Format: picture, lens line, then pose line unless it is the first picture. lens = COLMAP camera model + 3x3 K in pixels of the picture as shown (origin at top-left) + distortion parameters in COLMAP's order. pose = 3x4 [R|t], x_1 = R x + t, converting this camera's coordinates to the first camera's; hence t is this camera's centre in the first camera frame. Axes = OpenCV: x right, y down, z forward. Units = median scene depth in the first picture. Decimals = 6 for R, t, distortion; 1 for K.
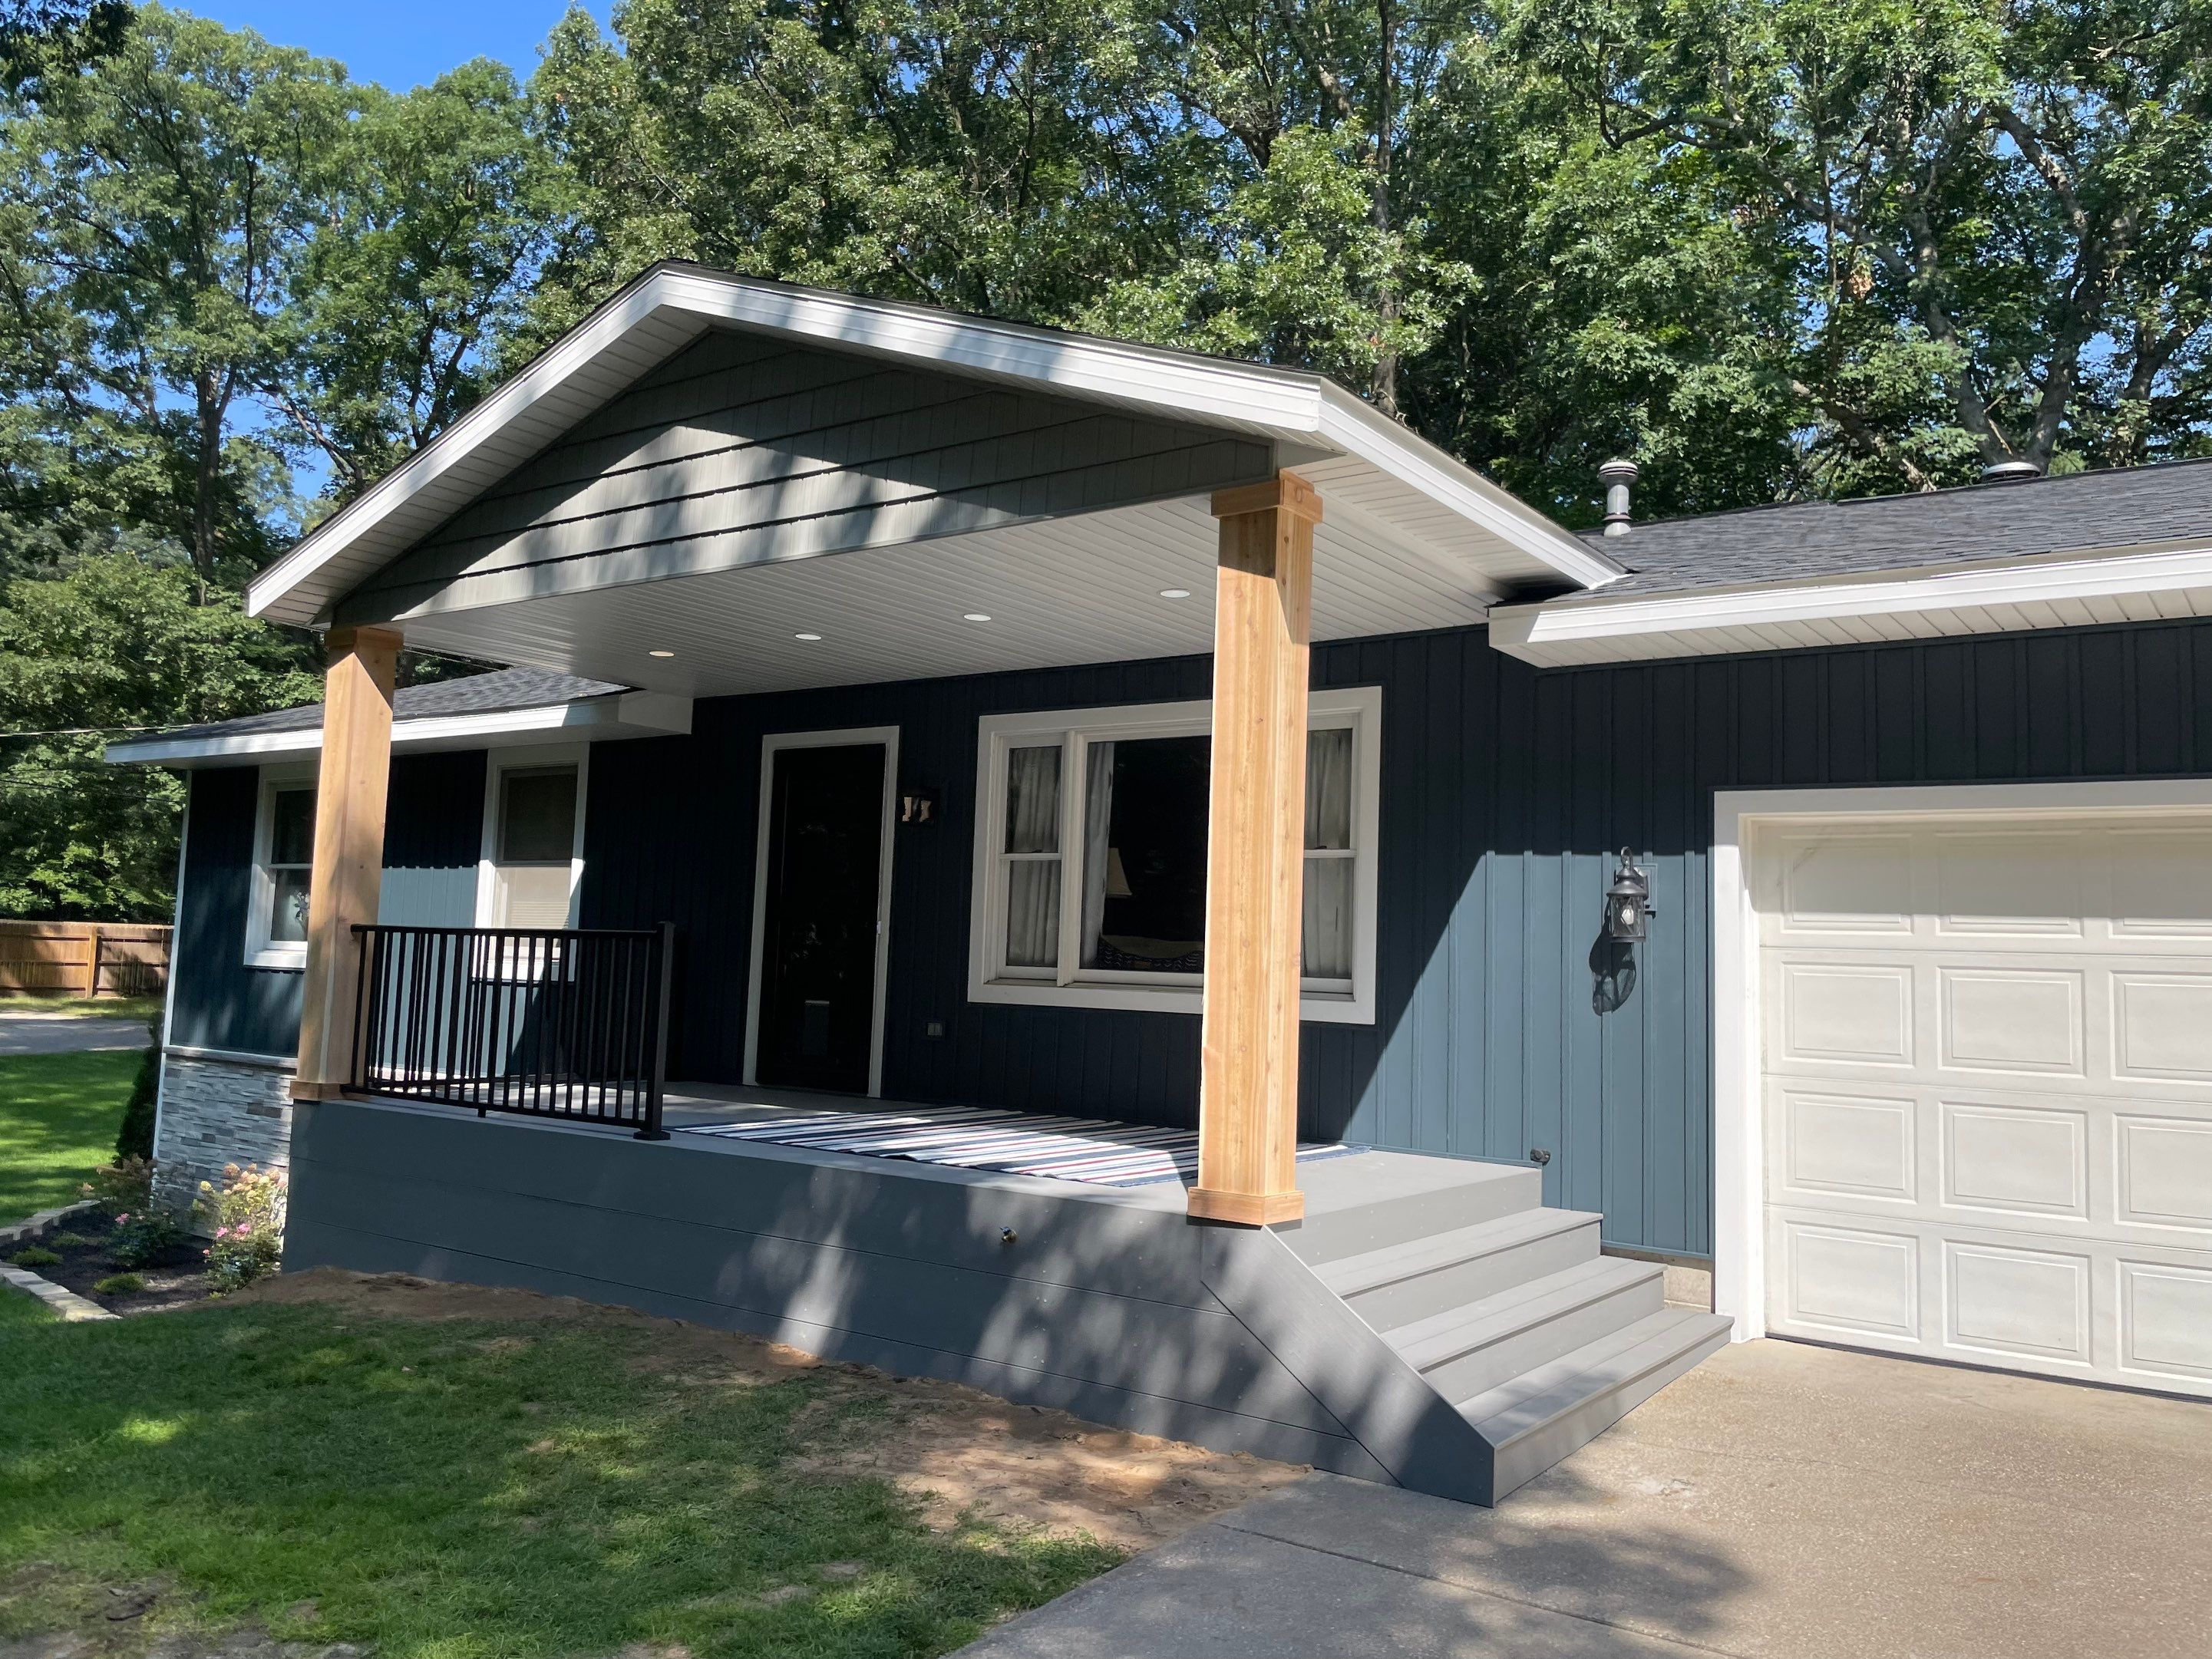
lens RADIAL K [[1667.3, 0, 1115.0], [0, 1667.3, 813.6], [0, 0, 1]] dist [0.072216, -0.097698]
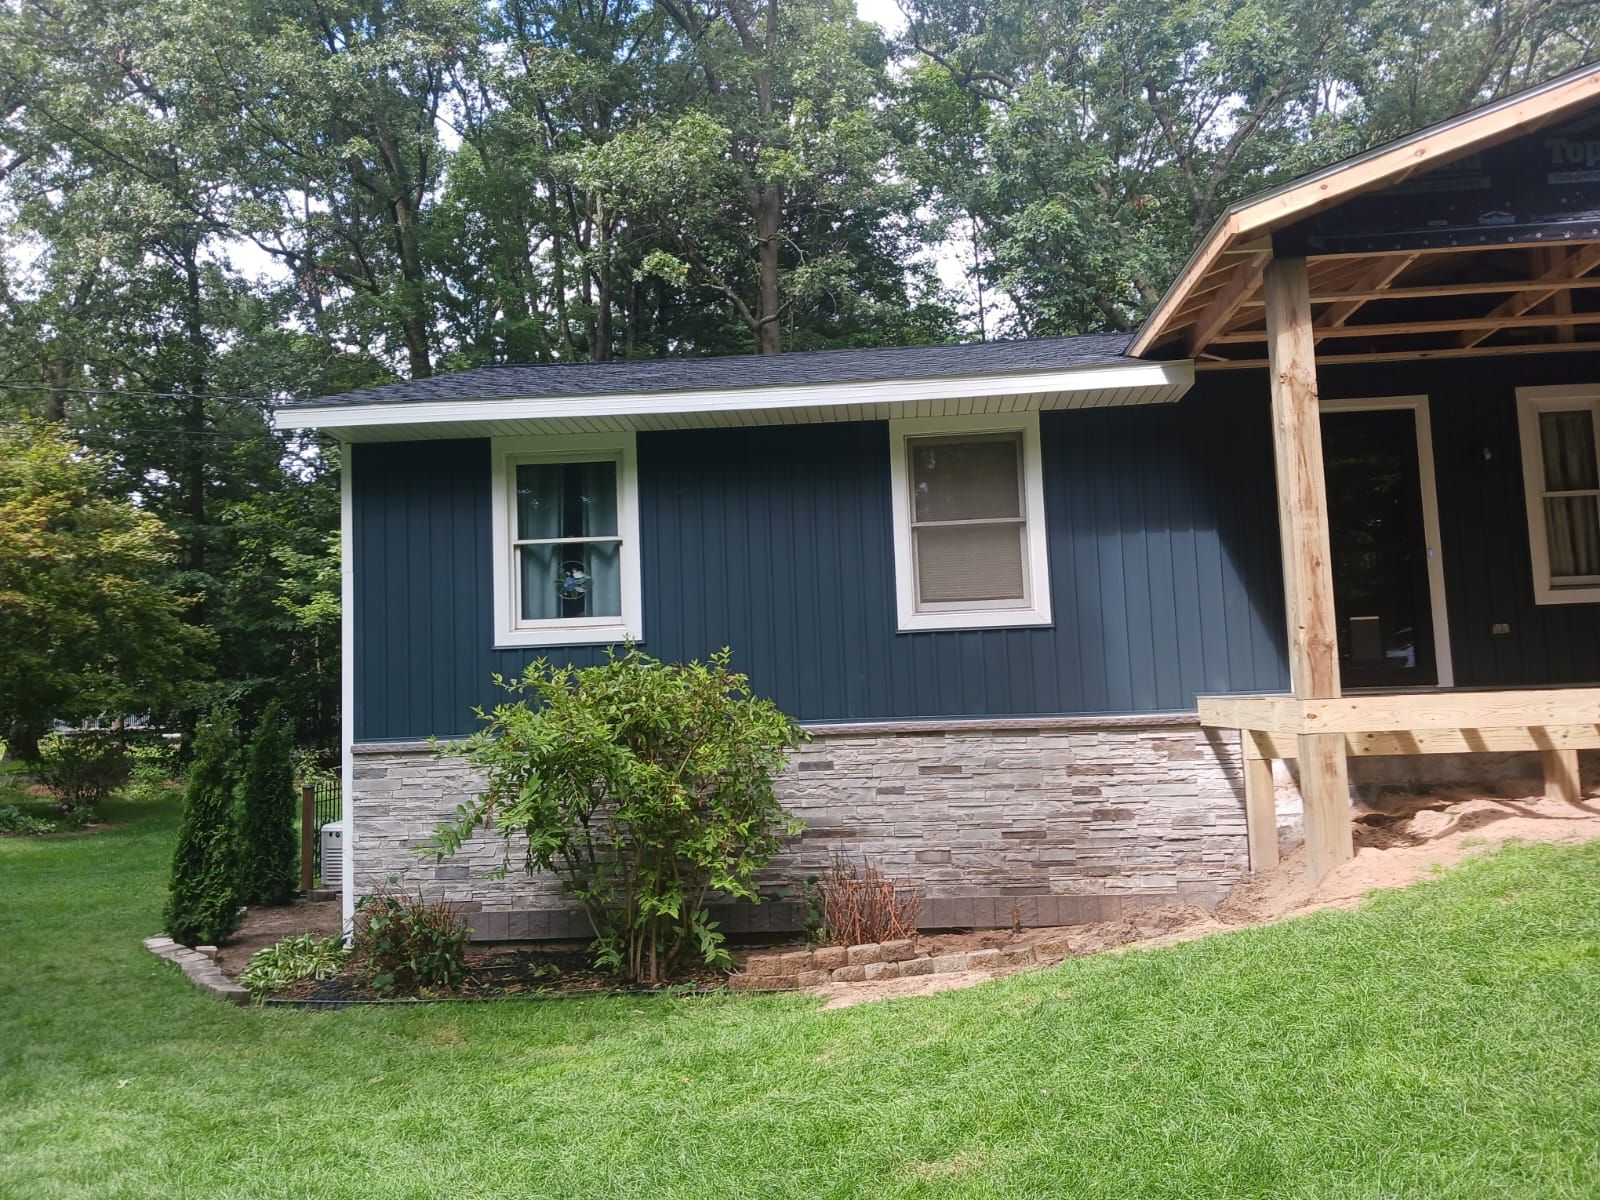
lens RADIAL K [[1153.0, 0, 793.0], [0, 1153.0, 563.3], [0, 0, 1]] dist [0.113581, -0.172899]
pose [[0.849141, -0.018095, 0.527856, -1.267478], [0.020200, 0.999794, 0.001778, 0.079804], [-0.527780, 0.009153, 0.849332, 0.625926]]
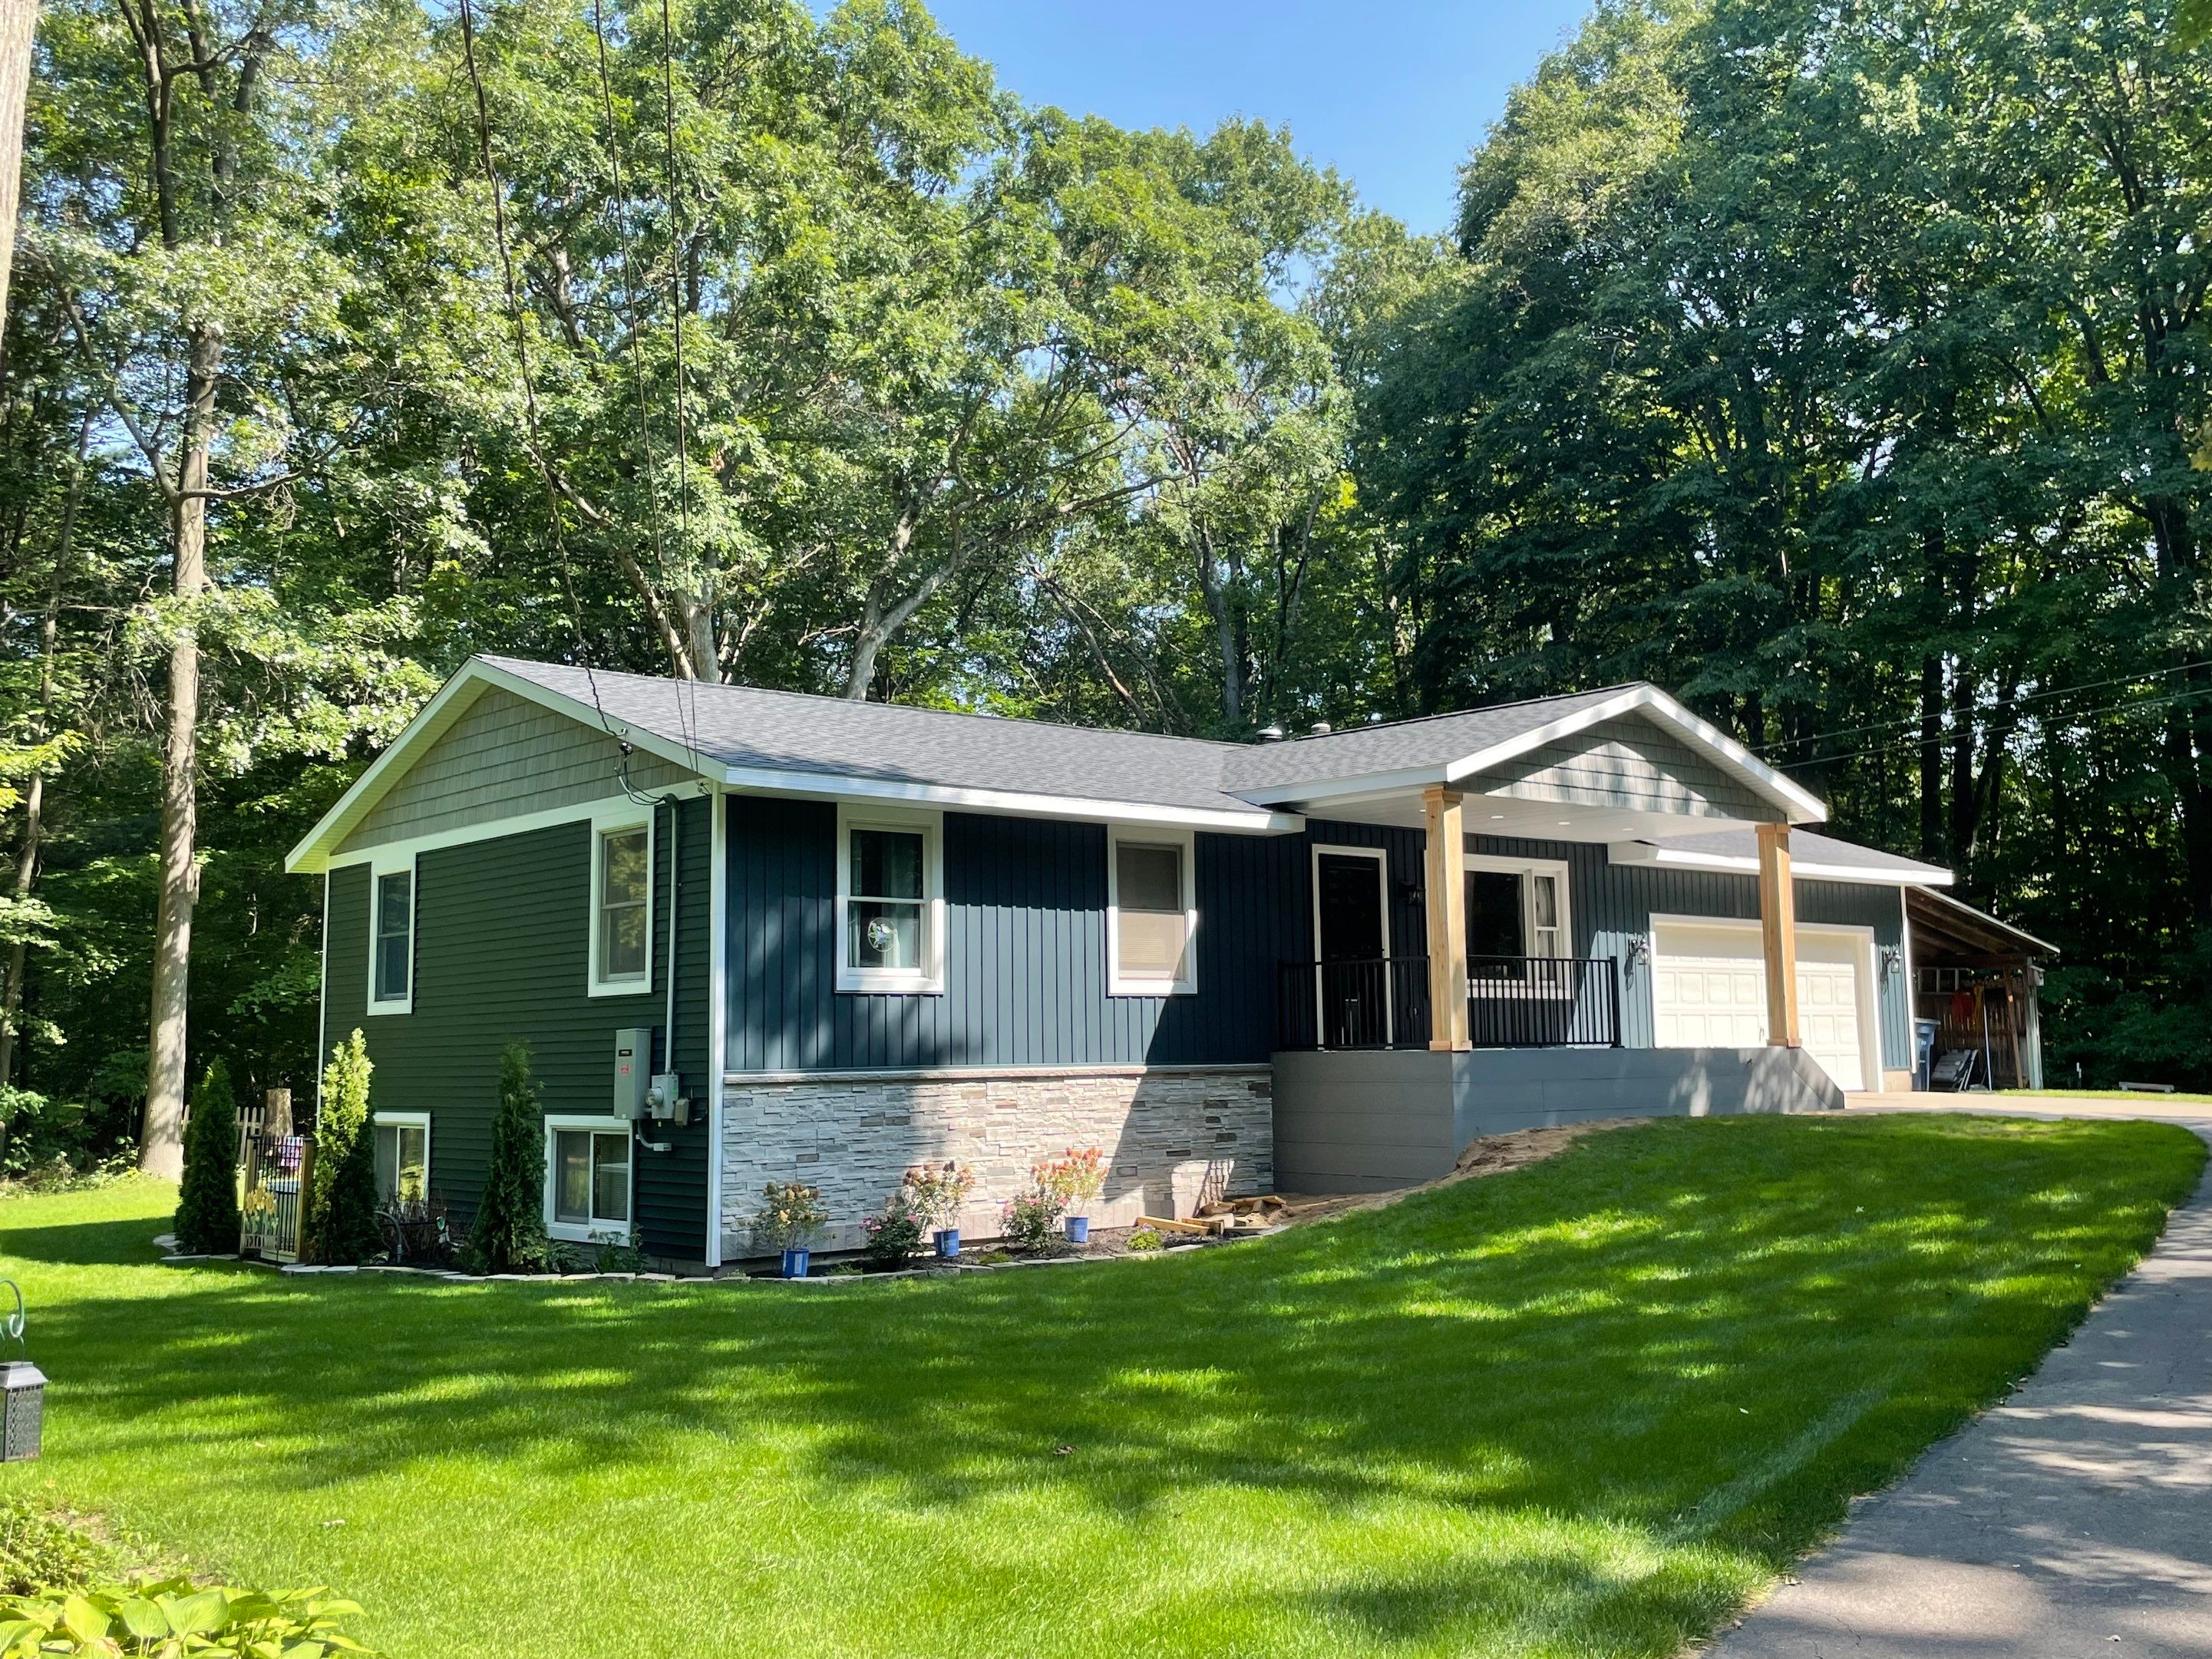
lens RADIAL K [[2156.3, 0, 1120.1], [0, 2156.3, 790.9], [0, 0, 1]] dist [0.104736, -0.149976]
pose [[0.242228, 0.080886, 0.966842, -3.169056], [-0.063515, 0.995703, -0.067388, 0.079256], [-0.968138, -0.045086, 0.246325, 0.875824]]
